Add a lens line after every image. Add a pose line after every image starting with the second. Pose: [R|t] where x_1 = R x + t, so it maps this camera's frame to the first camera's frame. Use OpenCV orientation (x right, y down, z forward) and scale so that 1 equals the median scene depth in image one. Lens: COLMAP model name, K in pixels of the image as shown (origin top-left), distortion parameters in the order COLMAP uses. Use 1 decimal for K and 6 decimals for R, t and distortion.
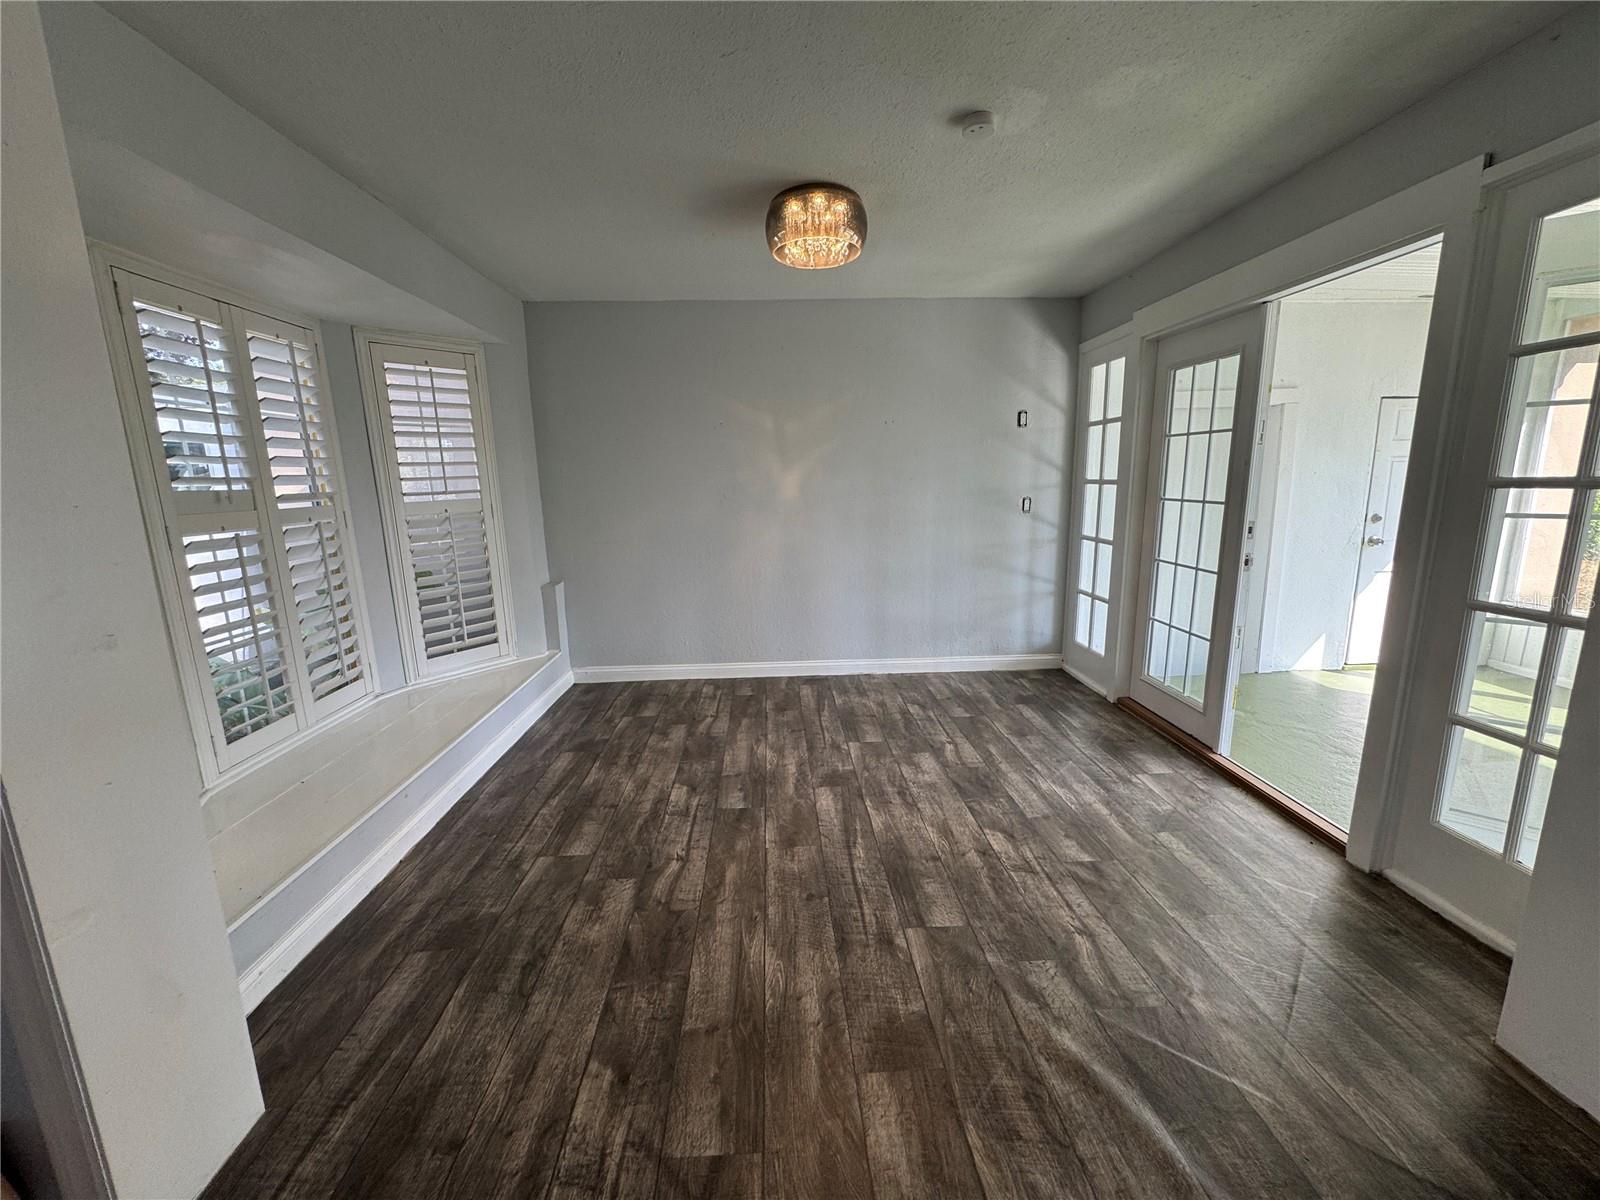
lens RADIAL K [[642.0, 0, 798.8], [0, 642.0, 598.5], [0, 0, 1]] dist [-0.003905, 0.000748]
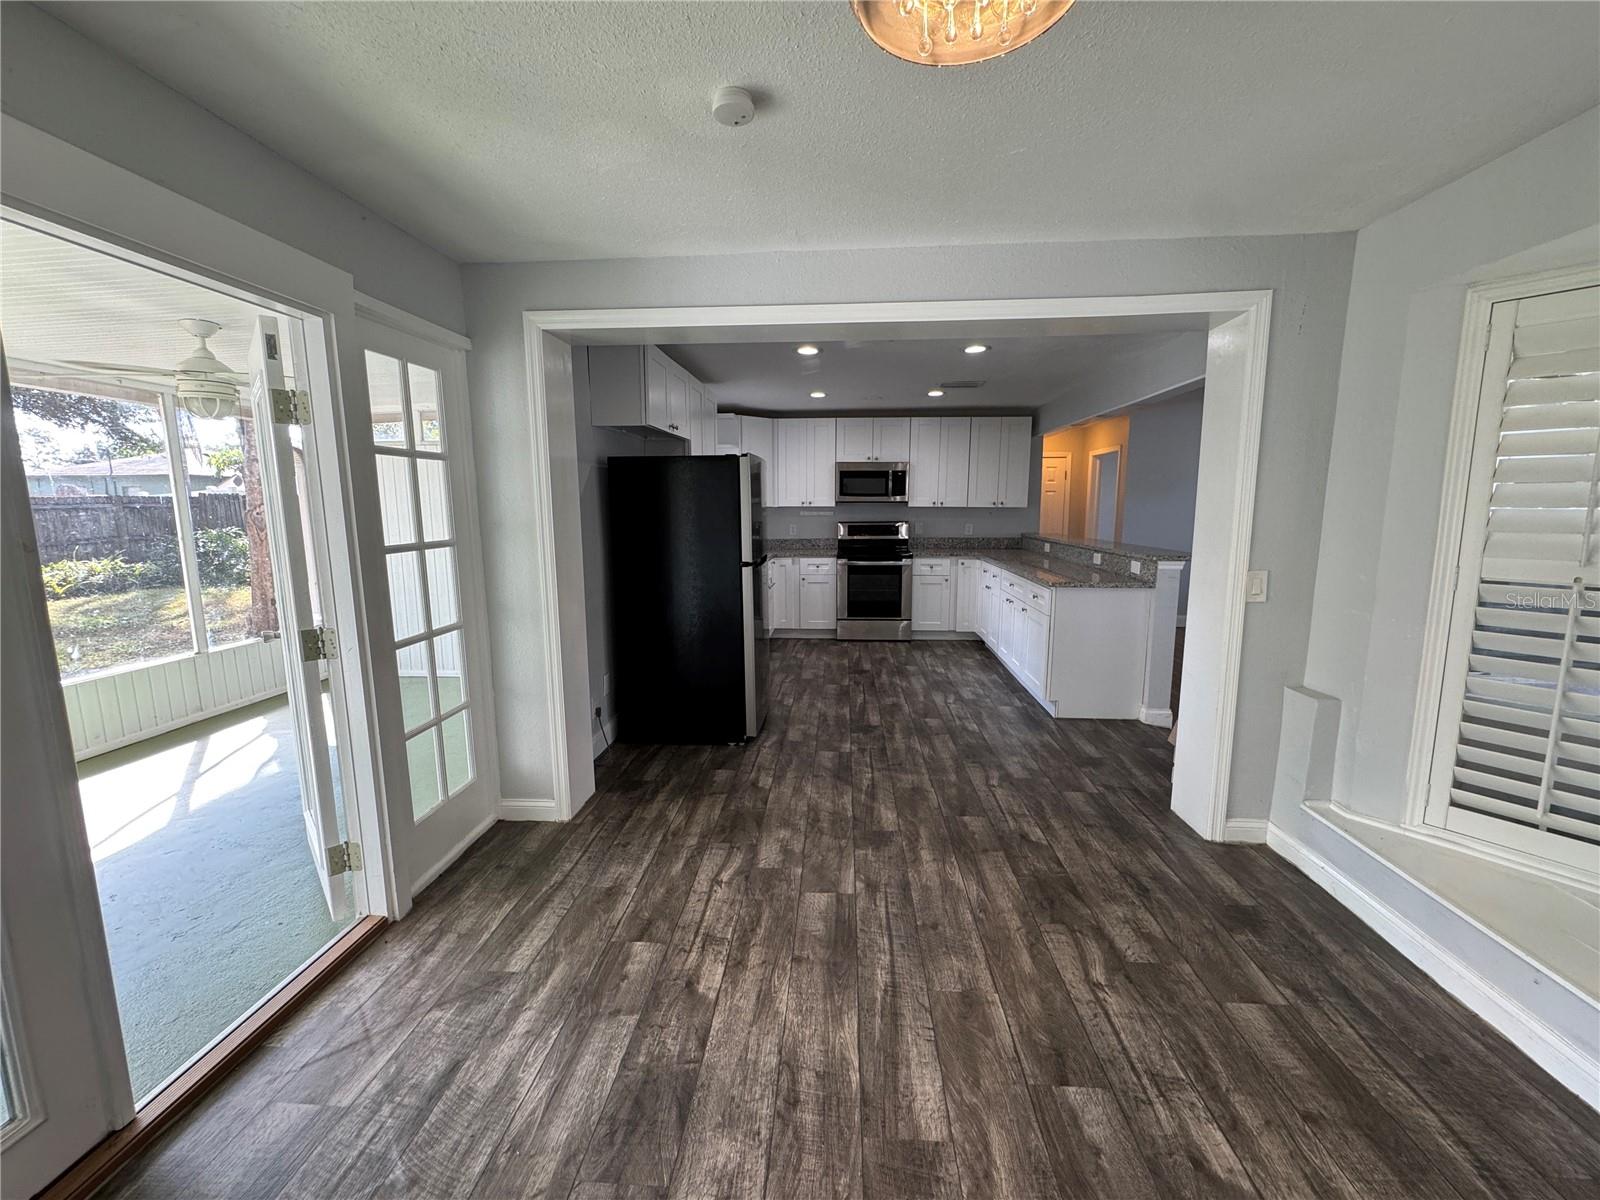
lens RADIAL K [[642.0, 0, 798.8], [0, 642.0, 598.5], [0, 0, 1]] dist [-0.003905, 0.000748]
pose [[-0.992756, 0.009616, 0.119762, 0.096427], [0.048075, 0.945309, 0.322614, -0.354767], [-0.110110, 0.326034, -0.938924, 1.641351]]
